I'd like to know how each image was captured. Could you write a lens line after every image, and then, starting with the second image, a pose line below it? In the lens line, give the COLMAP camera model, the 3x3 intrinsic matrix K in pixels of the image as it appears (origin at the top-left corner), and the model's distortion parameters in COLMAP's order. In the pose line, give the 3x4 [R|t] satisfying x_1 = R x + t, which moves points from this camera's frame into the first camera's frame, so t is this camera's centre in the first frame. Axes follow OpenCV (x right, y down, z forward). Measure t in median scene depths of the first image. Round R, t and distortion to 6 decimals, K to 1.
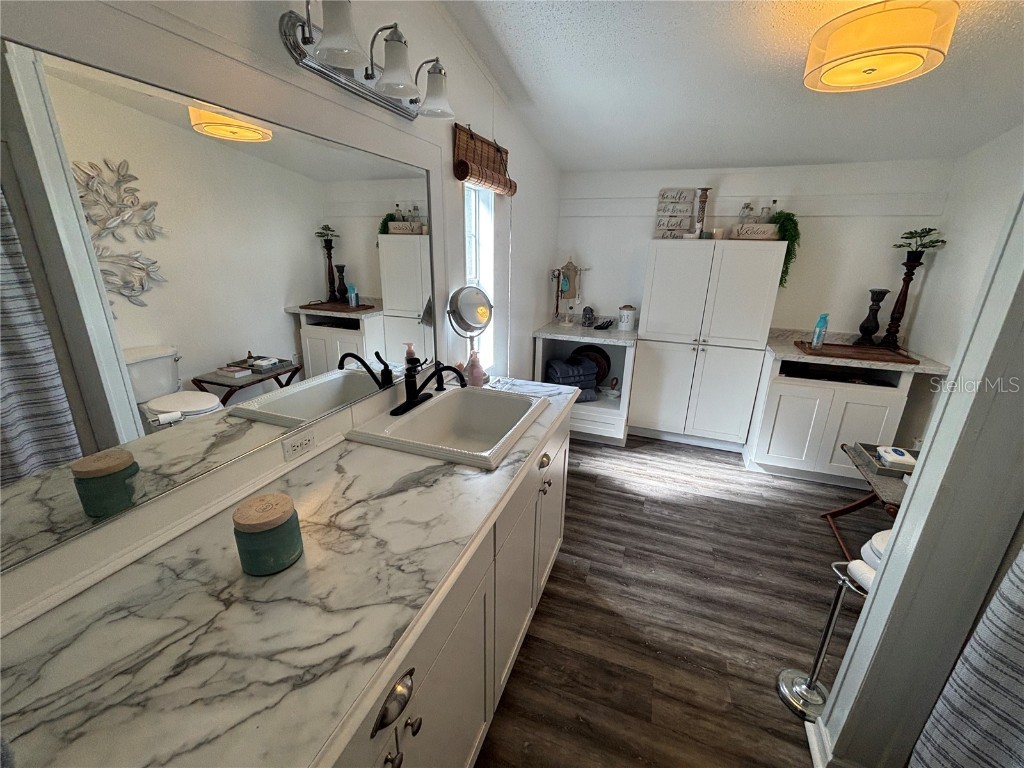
lens RADIAL K [[414.2, 0, 513.9], [0, 414.2, 382.9], [0, 0, 1]] dist [0.002006, 0.000218]
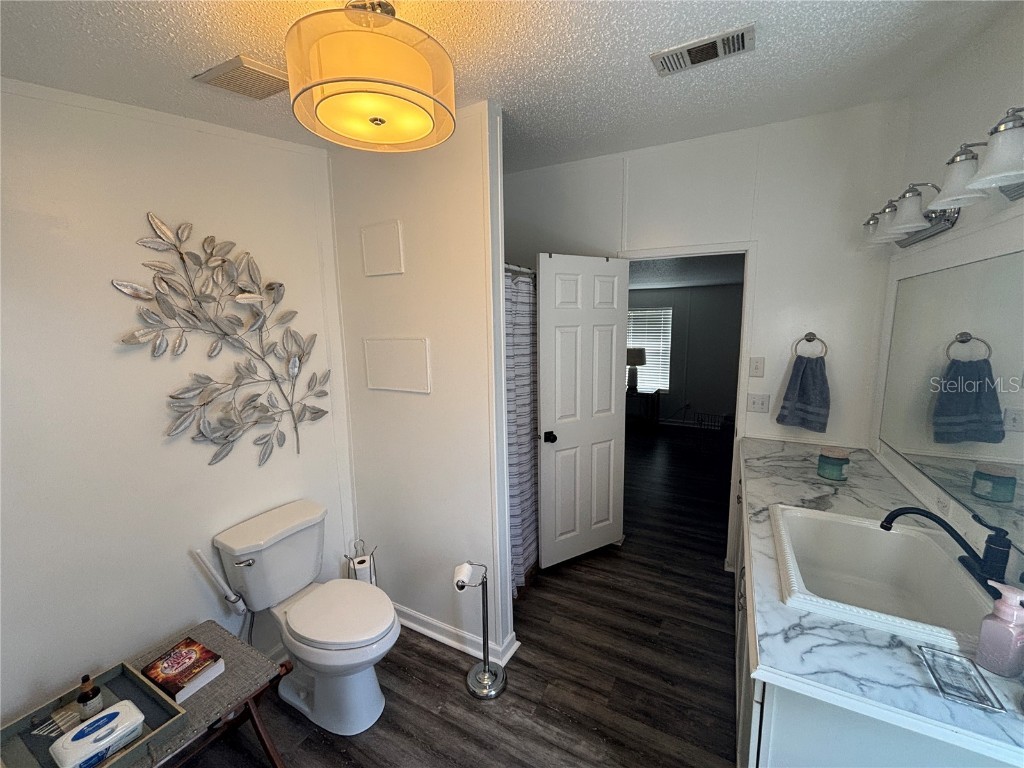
lens RADIAL K [[414.2, 0, 510.4], [0, 414.2, 384.6], [0, 0, 1]] dist [0.002006, 0.000218]
pose [[-0.990603, -0.025619, 0.134351, 0.465590], [0.037873, 0.892510, 0.449435, -0.596482], [-0.131424, 0.450300, -0.883152, 1.633342]]
